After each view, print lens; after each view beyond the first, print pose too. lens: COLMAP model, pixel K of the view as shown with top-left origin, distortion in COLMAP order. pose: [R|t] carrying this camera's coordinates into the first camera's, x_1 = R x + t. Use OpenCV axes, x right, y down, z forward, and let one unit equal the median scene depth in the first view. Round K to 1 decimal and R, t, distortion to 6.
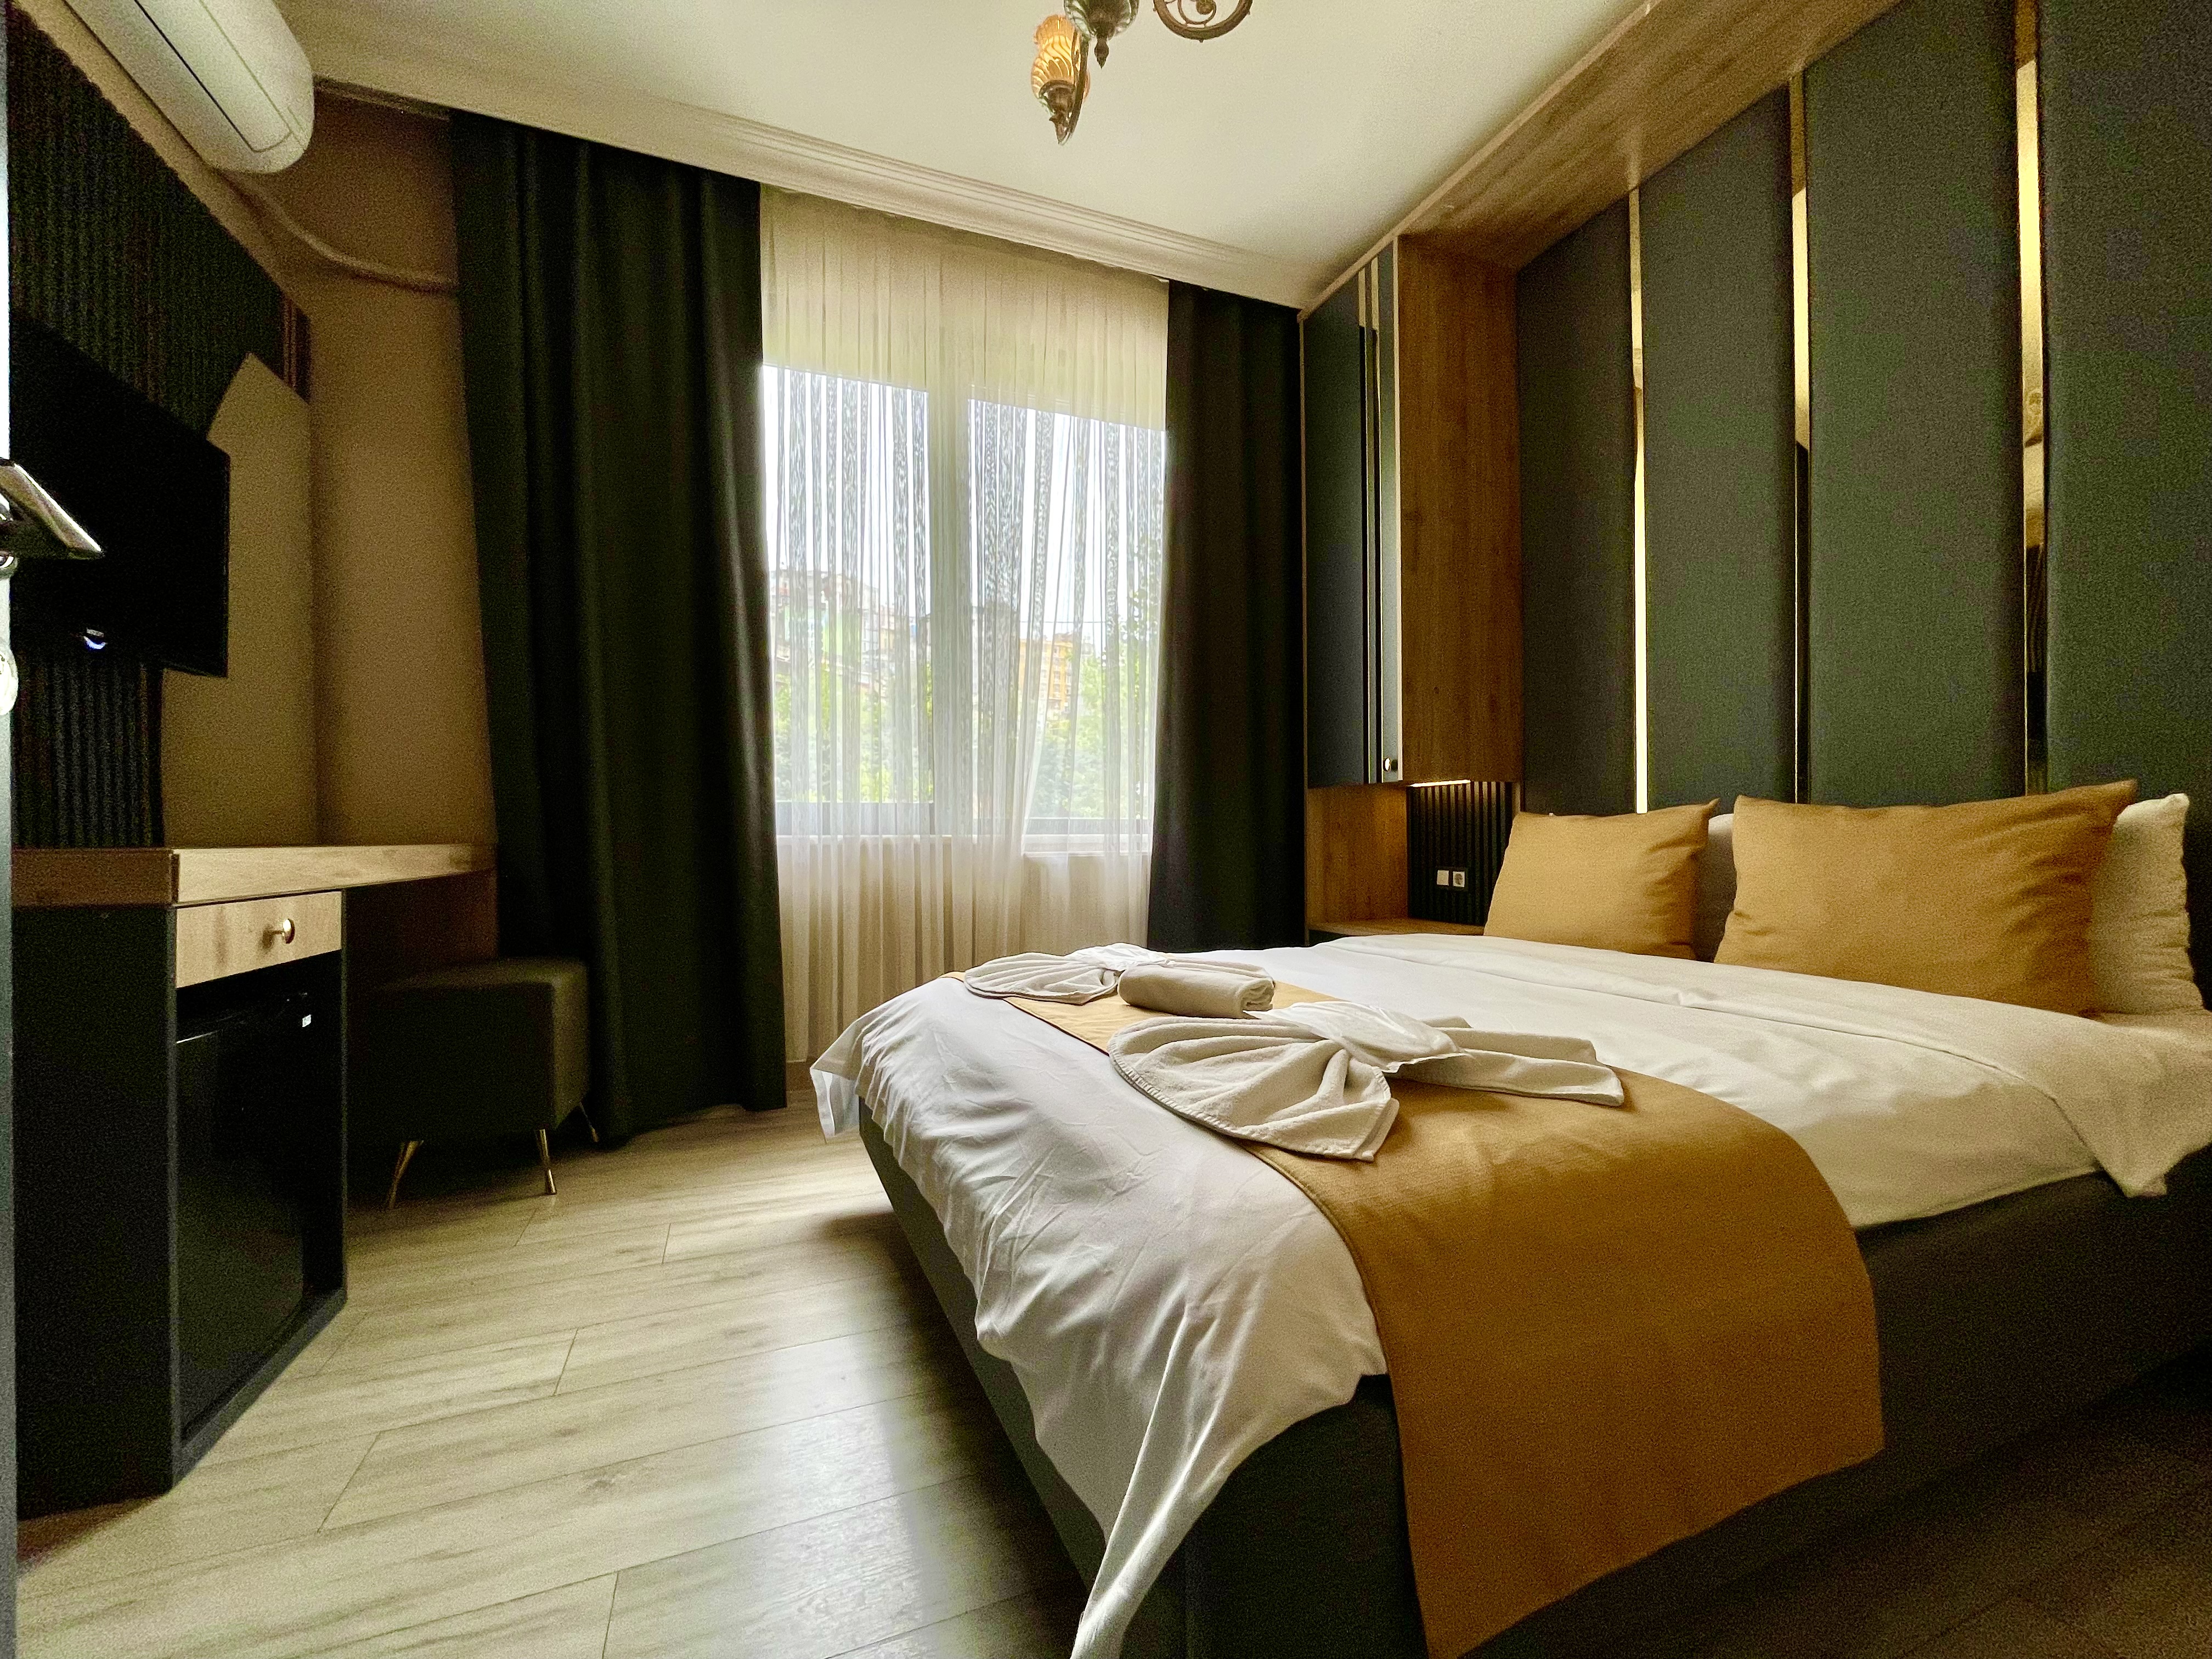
lens RADIAL K [[899.9, 0, 1098.2], [0, 899.9, 830.4], [0, 0, 1]] dist [0.001100, 0.000045]
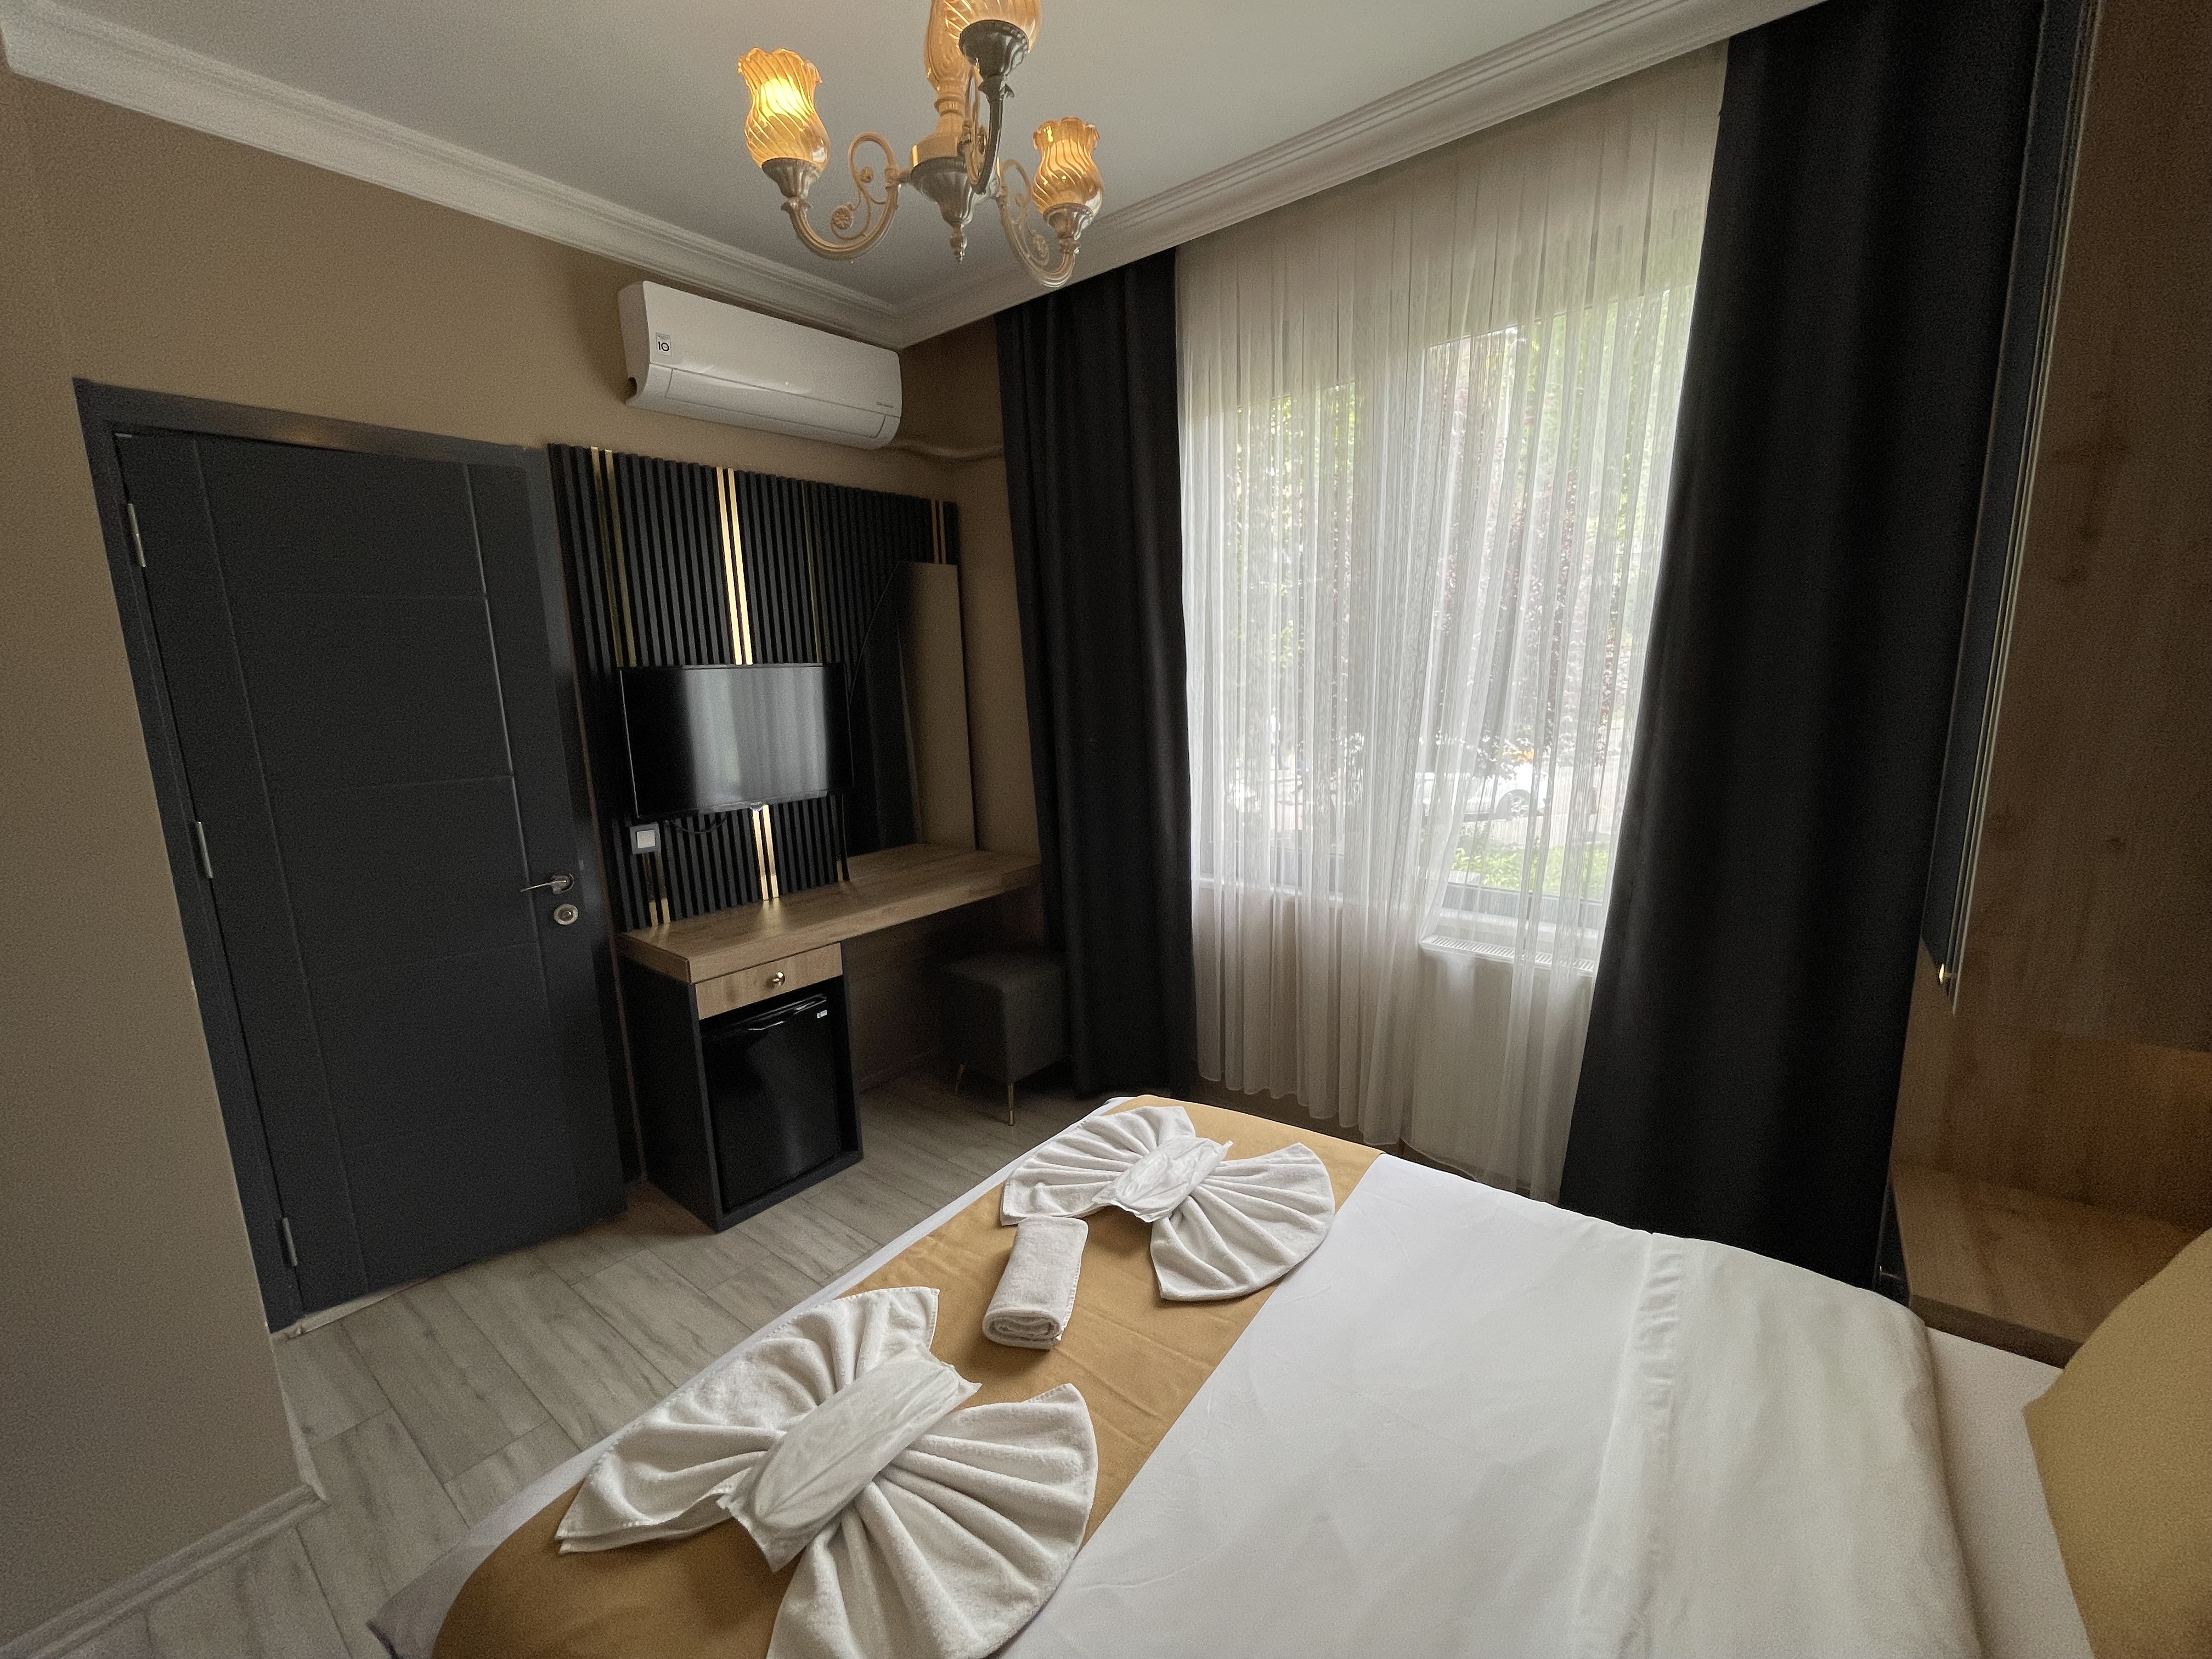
lens RADIAL K [[899.9, 0, 1101.9], [0, 899.9, 827.1], [0, 0, 1]] dist [0.001100, 0.000045]
pose [[0.514119, 0.142211, -0.845848, 0.662241], [0.029916, 0.982586, 0.183384, -0.351097], [0.857197, -0.119586, 0.500911, 0.458453]]
